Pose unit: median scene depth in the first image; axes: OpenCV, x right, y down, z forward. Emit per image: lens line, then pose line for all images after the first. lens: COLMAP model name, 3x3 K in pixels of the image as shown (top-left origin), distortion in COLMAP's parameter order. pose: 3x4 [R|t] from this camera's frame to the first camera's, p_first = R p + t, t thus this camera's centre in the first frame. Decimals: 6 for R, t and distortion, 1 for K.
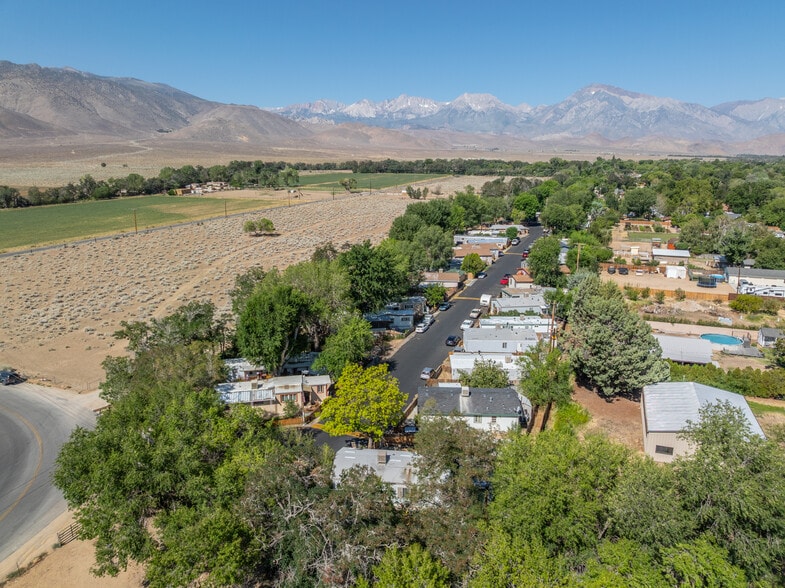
lens RADIAL K [[553.8, 0, 392.7], [0, 553.8, 292.0], [0, 0, 1]] dist [-0.047080, 0.012806]
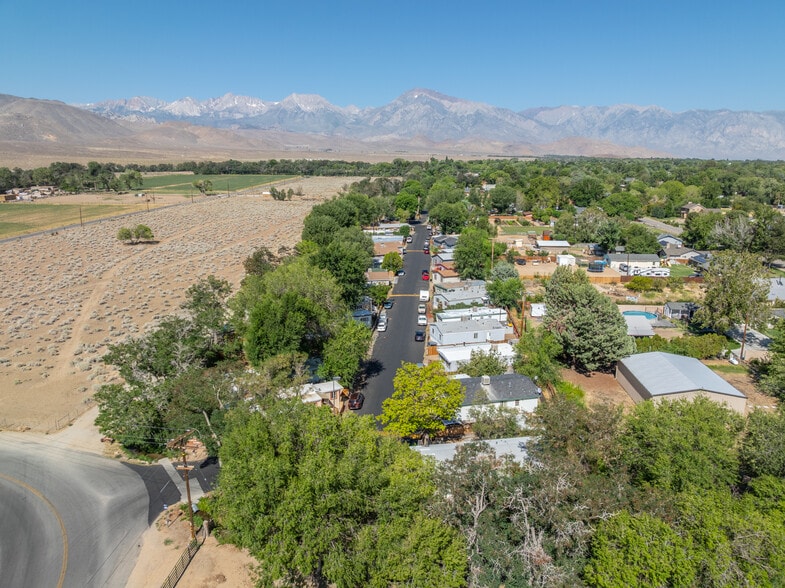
lens RADIAL K [[553.8, 0, 392.9], [0, 553.8, 292.6], [0, 0, 1]] dist [-0.047080, 0.012806]
pose [[0.957009, -0.064622, 0.282768, -0.143057], [0.064638, 0.997866, 0.009283, -0.003659], [-0.282764, 0.009394, 0.959143, 0.015635]]
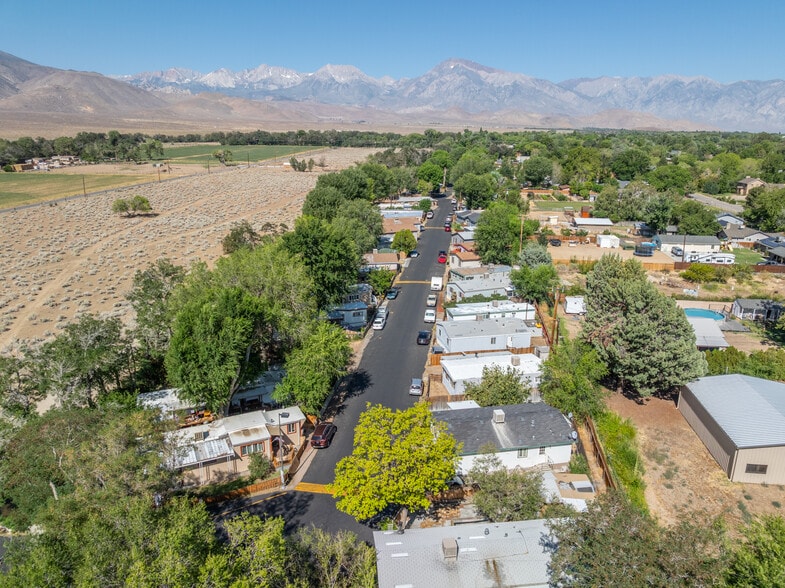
lens RADIAL K [[553.8, 0, 393.3], [0, 553.8, 293.6], [0, 0, 1]] dist [-0.047080, 0.012806]
pose [[0.972493, -0.060340, 0.224982, -0.074400], [0.049250, 0.997294, 0.054587, -0.015954], [-0.227667, -0.042005, 0.972833, 0.133247]]
